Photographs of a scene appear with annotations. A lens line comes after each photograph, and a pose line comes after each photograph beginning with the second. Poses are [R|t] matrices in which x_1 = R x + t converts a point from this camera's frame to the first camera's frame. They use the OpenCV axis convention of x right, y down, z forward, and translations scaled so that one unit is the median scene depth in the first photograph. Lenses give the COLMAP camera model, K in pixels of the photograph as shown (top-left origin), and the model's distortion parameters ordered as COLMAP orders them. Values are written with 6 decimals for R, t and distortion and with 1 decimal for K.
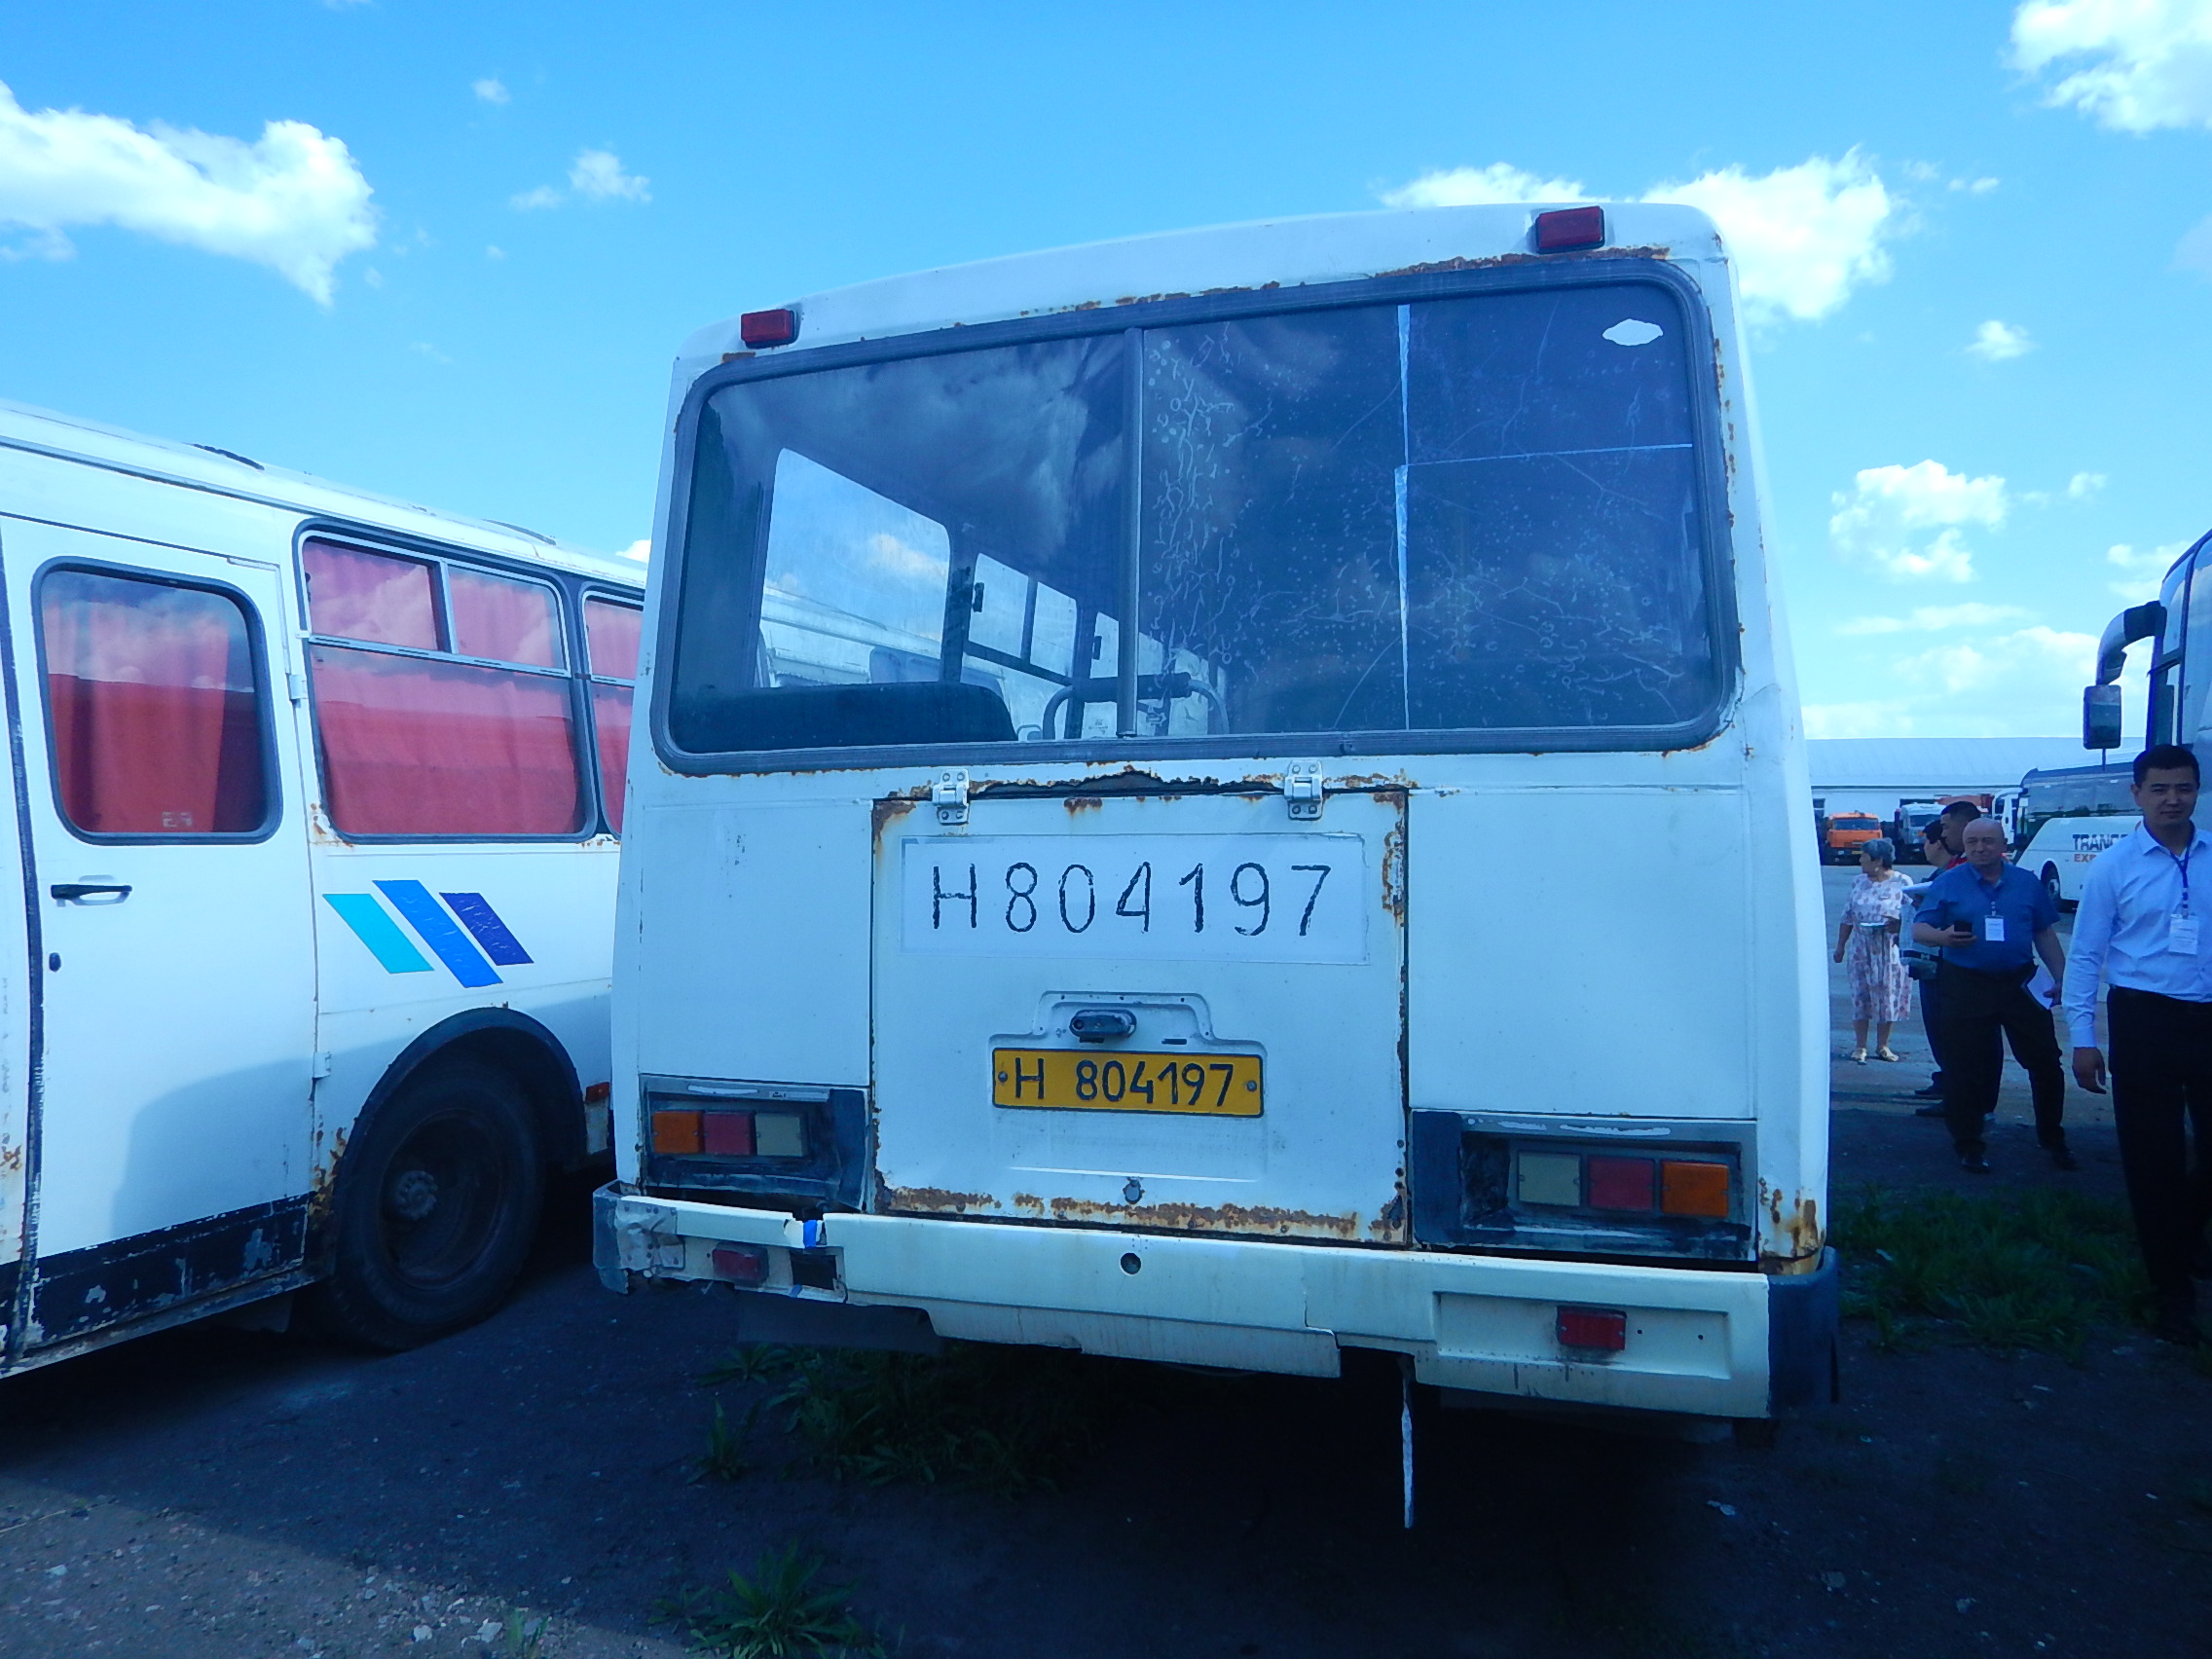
lens RADIAL K [[1647.3, 0, 1095.9], [0, 1647.3, 834.8], [0, 0, 1]] dist [-0.035932, 0.004755]
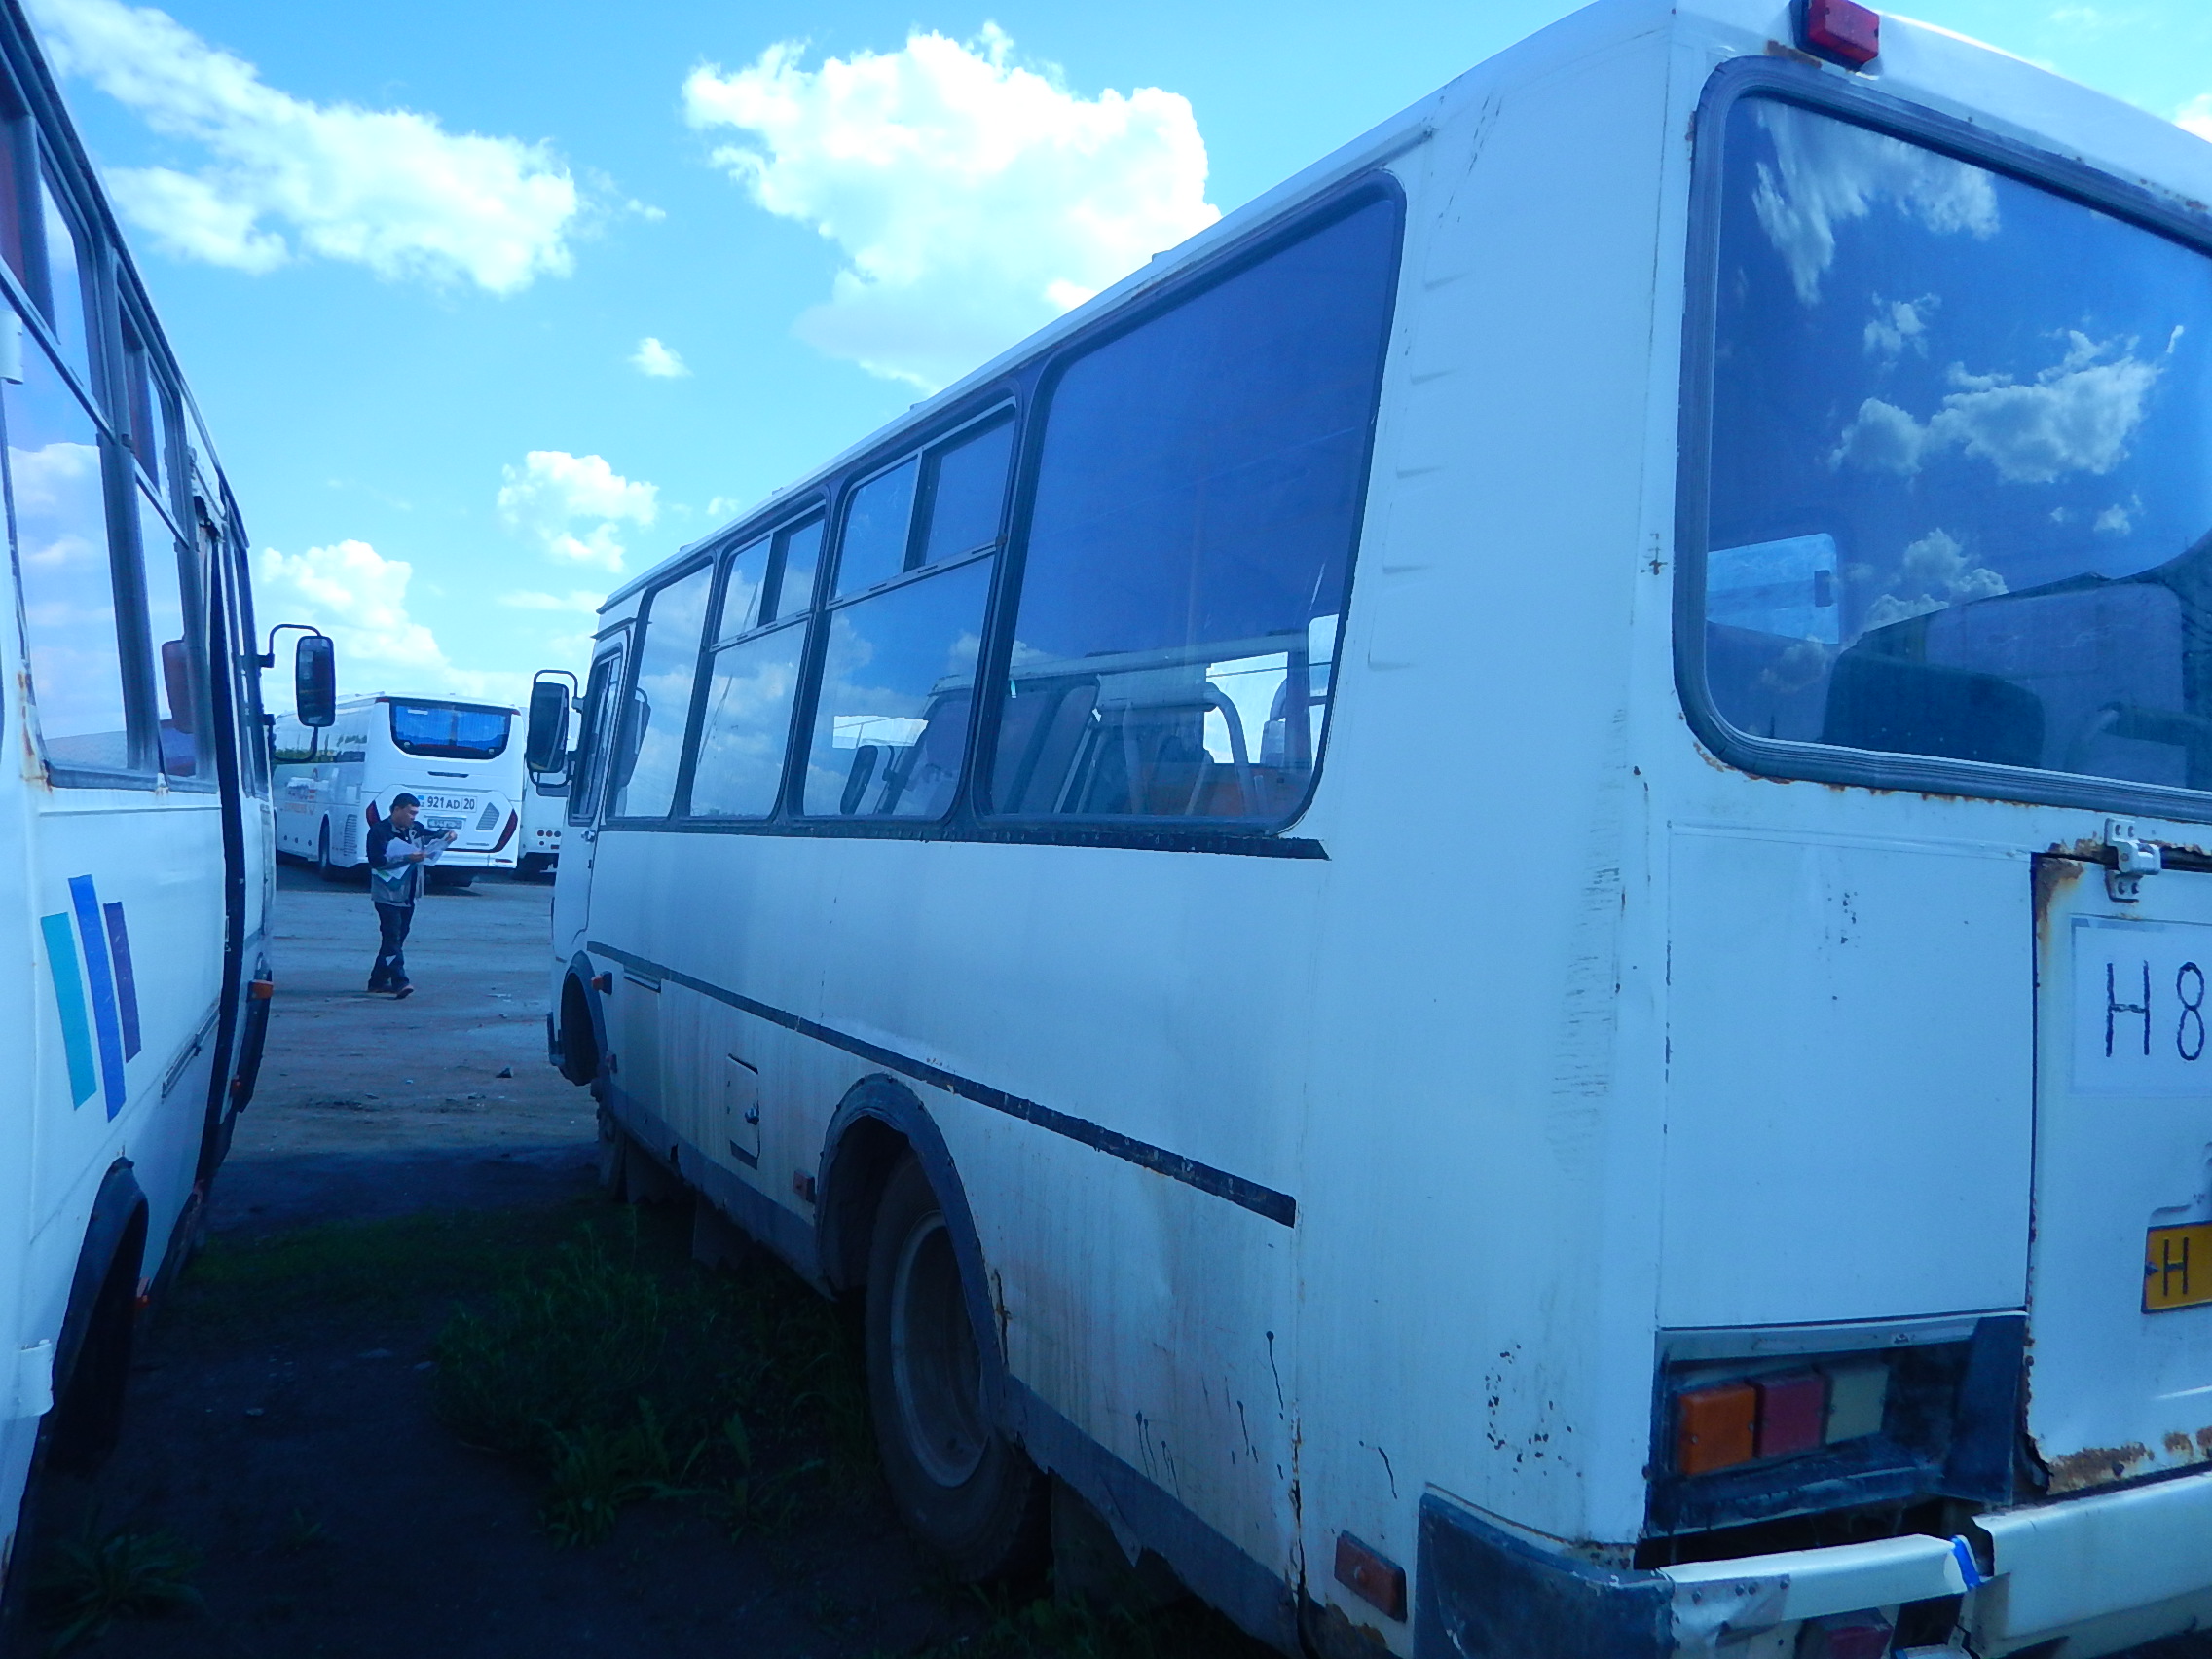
lens RADIAL K [[1647.3, 0, 1092.9], [0, 1647.3, 830.6], [0, 0, 1]] dist [-0.035932, 0.004755]
pose [[0.702960, 0.065213, 0.708233, -0.848289], [-0.081563, 0.996610, -0.010811, 0.006459], [-0.706537, -0.050166, 0.705896, 0.825440]]
